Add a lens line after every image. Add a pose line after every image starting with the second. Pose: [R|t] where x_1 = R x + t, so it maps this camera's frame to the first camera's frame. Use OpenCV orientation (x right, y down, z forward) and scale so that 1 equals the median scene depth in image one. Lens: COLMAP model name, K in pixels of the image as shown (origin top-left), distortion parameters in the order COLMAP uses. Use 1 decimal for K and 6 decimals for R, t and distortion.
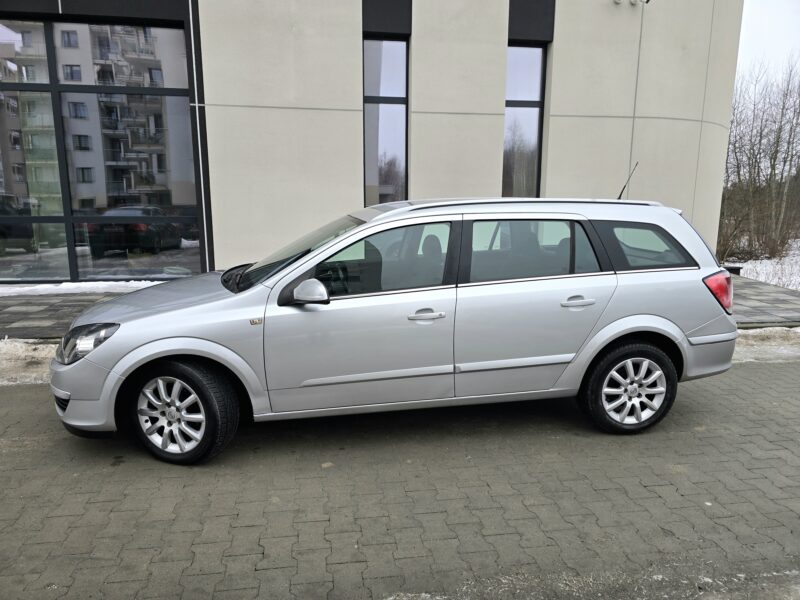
lens RADIAL K [[532.9, 0, 396.0], [0, 532.9, 286.1], [0, 0, 1]] dist [0.048741, -0.036795]
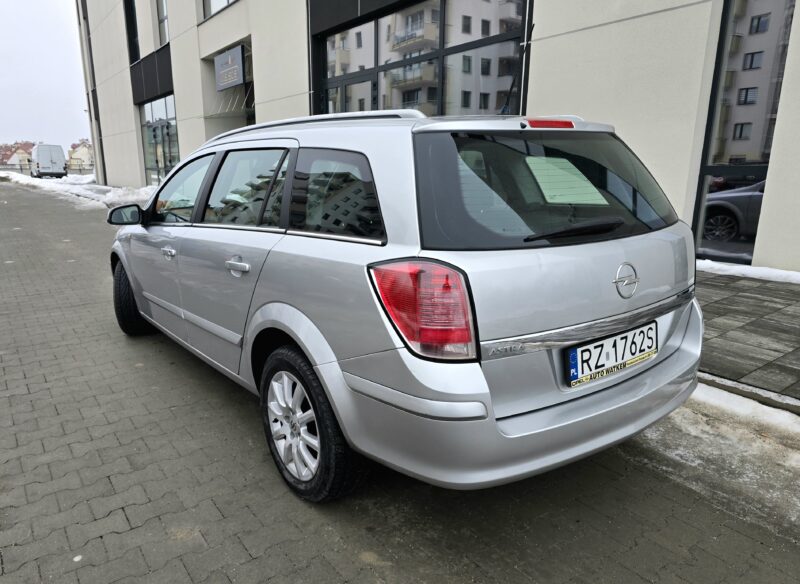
lens RADIAL K [[576.6, 0, 393.6], [0, 576.6, 297.5], [0, 0, 1]] dist [-0.003556, -0.002111]
pose [[0.449294, 0.196241, -0.871564, 1.200598], [-0.131083, 0.979499, 0.152970, -0.077576], [0.883715, 0.045519, 0.465807, 0.902825]]
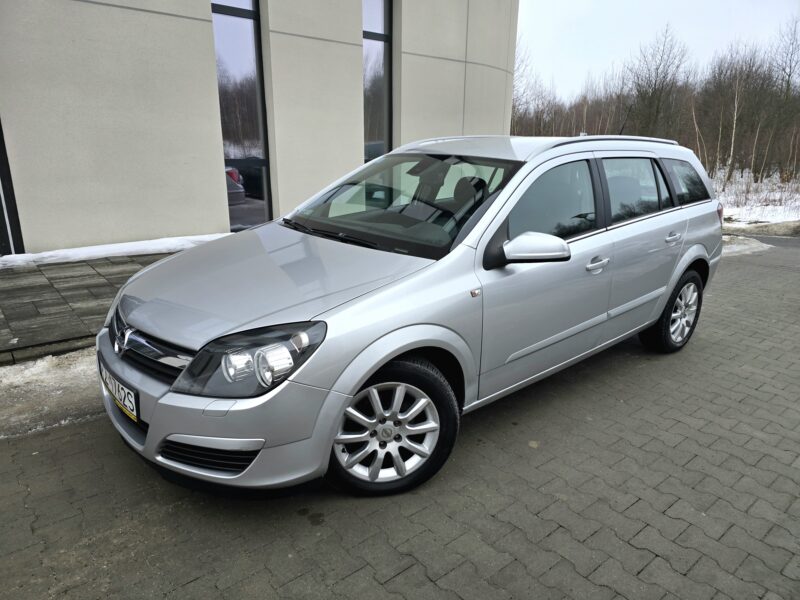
lens RADIAL K [[532.9, 0, 395.2], [0, 532.9, 298.2], [0, 0, 1]] dist [0.048741, -0.036795]
pose [[0.861797, -0.129196, 0.490525, -0.728176], [0.069429, 0.987963, 0.138233, -0.039245], [-0.502479, -0.085073, 0.860394, 0.382007]]
